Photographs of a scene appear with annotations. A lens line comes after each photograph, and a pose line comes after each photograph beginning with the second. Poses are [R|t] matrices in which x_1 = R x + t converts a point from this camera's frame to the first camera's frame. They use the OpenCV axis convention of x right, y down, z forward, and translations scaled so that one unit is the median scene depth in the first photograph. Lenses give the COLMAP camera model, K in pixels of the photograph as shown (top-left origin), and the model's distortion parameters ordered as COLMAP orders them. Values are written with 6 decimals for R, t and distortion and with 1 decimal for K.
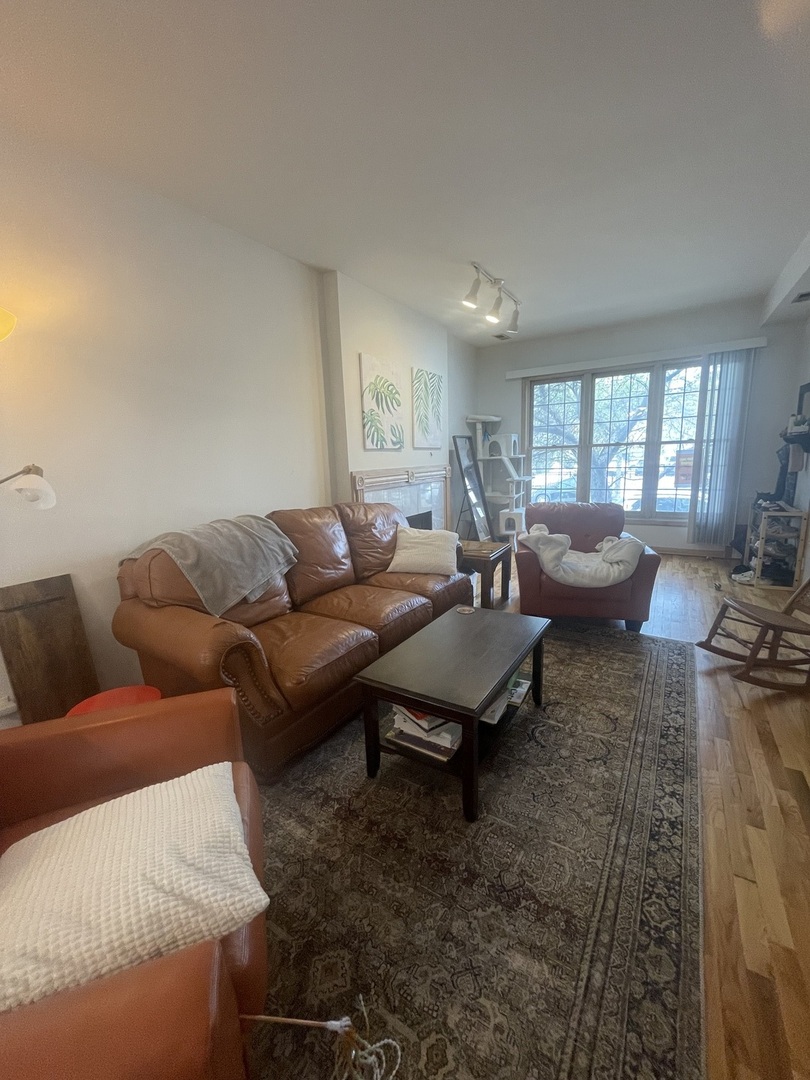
lens RADIAL K [[437.4, 0, 402.5], [0, 437.4, 543.9], [0, 0, 1]] dist [-0.001989, -0.000117]
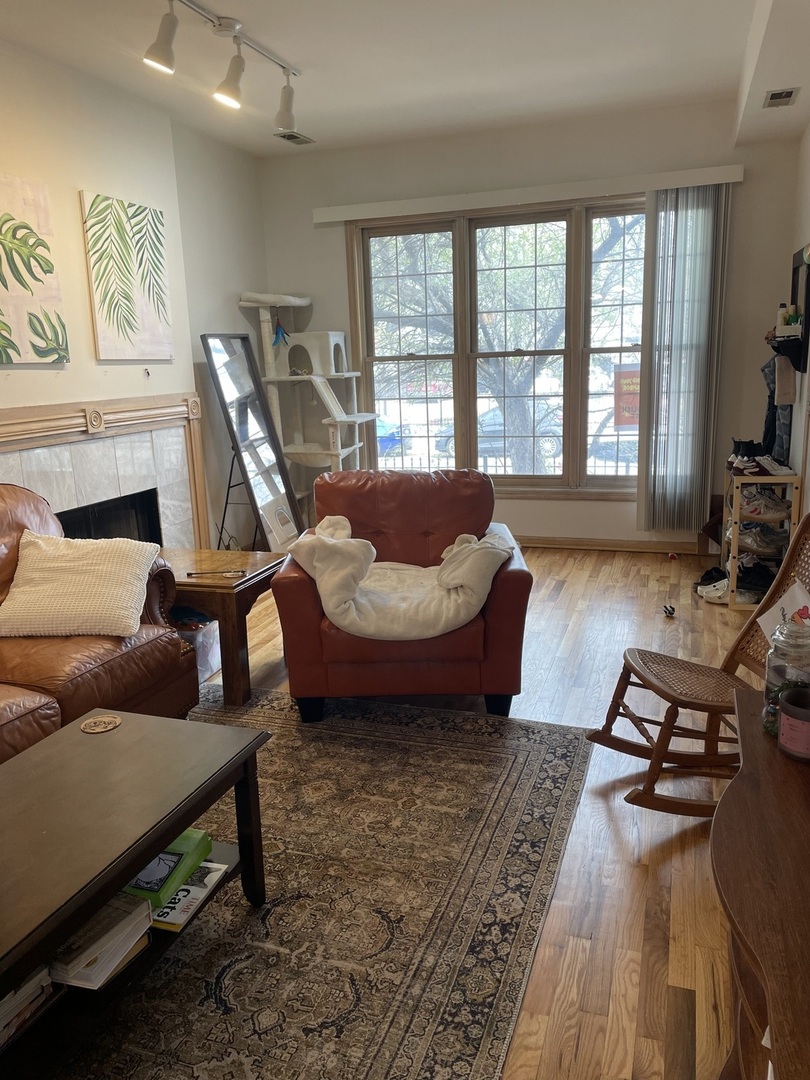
lens RADIAL K [[817.3, 0, 408.8], [0, 817.3, 538.6], [0, 0, 1]] dist [0.069138, -0.083873]
pose [[0.975063, -0.044553, 0.217408, 0.168487], [0.041727, 0.998974, 0.017576, -0.028119], [-0.217969, -0.008066, 0.975922, 0.040689]]
